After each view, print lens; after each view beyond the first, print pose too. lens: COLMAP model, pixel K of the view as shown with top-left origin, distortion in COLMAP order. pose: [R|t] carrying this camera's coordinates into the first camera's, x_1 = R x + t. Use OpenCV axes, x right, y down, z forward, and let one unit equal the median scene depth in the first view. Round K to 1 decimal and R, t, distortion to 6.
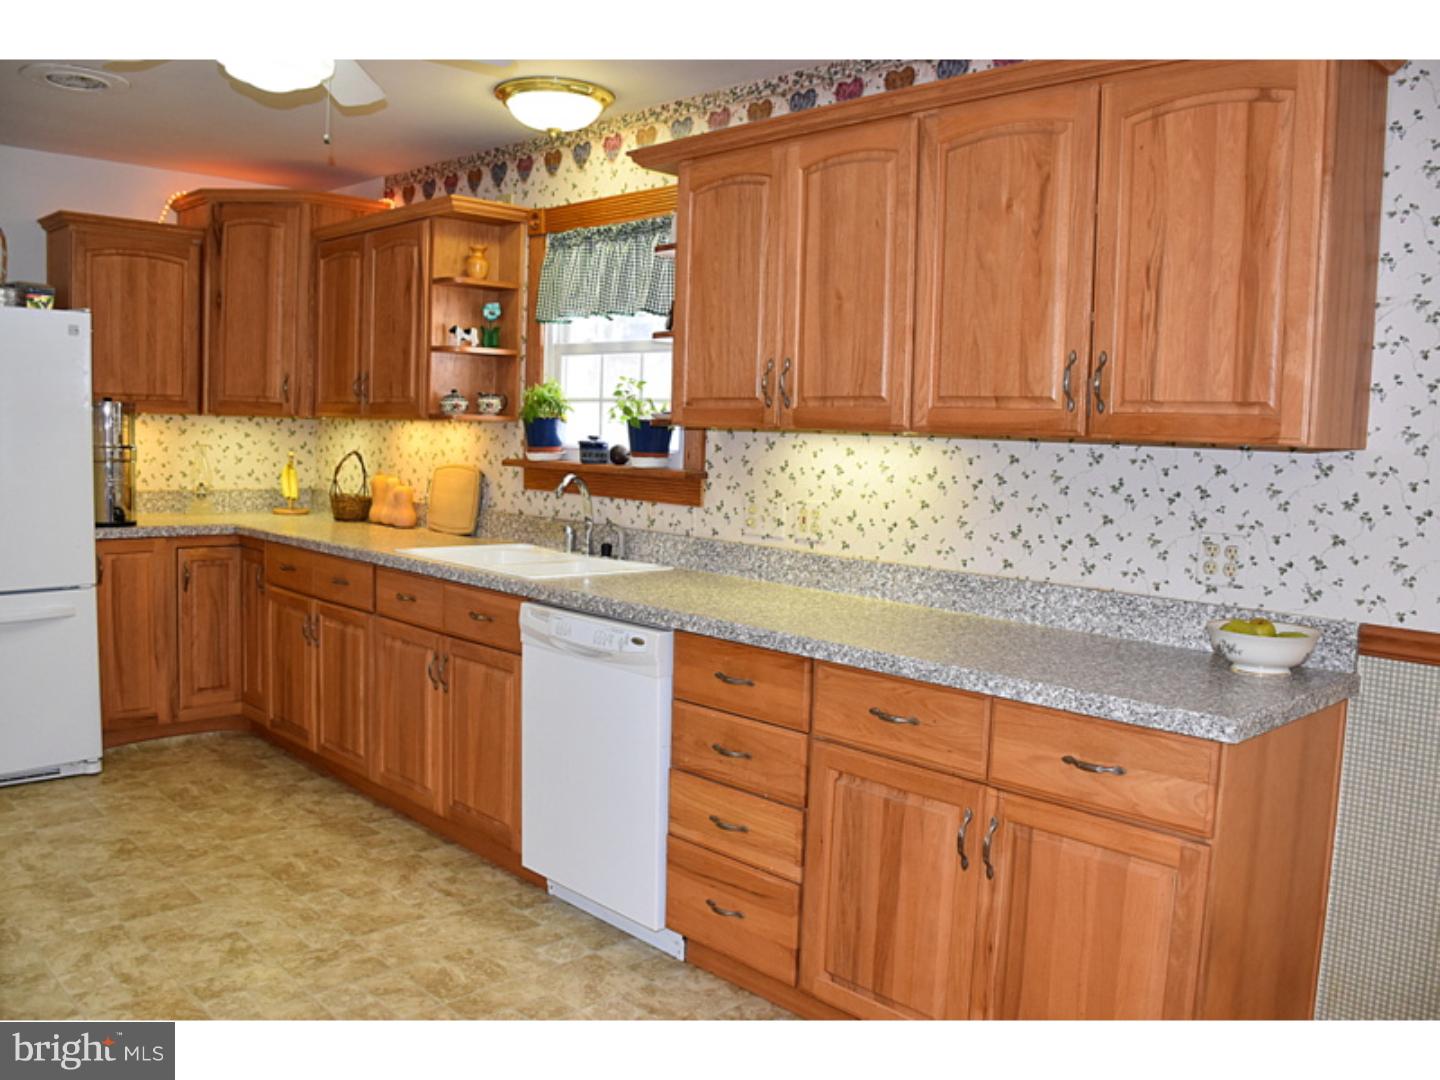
lens RADIAL K [[1182.0, 0, 743.7], [0, 1182.0, 545.7], [0, 0, 1]] dist [-0.145276, 0.087273]
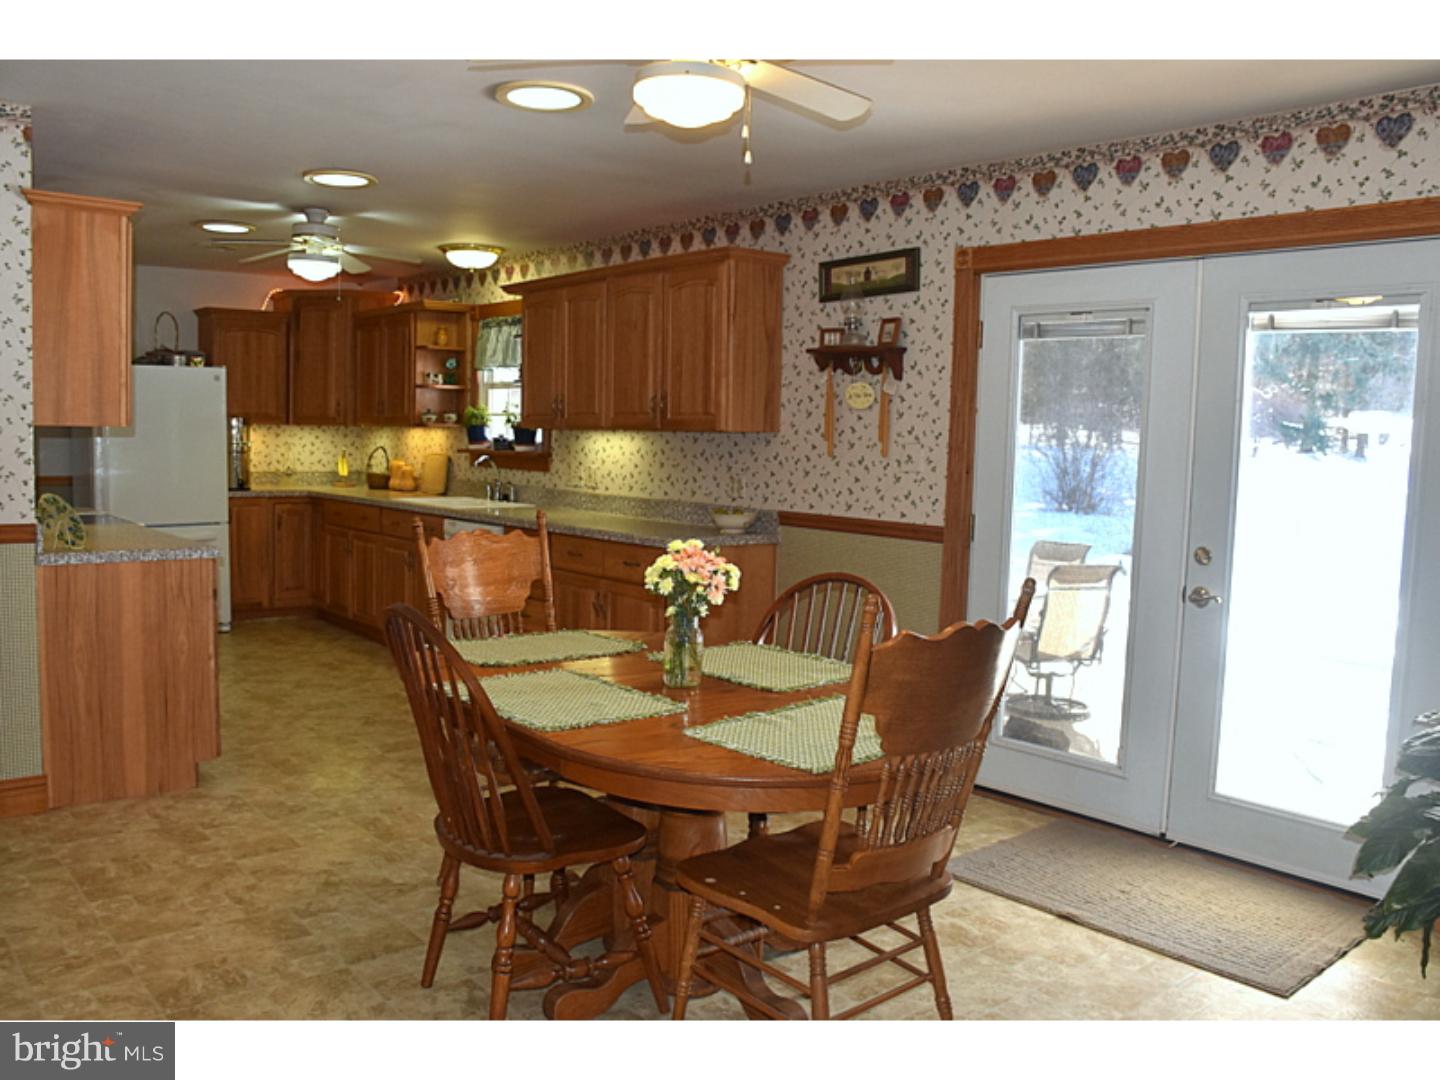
lens RADIAL K [[1211.5, 0, 878.6], [0, 1211.5, 564.1], [0, 0, 1]] dist [-0.191858, 0.093630]
pose [[0.999820, -0.004301, 0.018481, 0.388641], [0.004163, 0.999963, 0.007534, 0.087048], [-0.018512, -0.007456, 0.999801, -0.767352]]
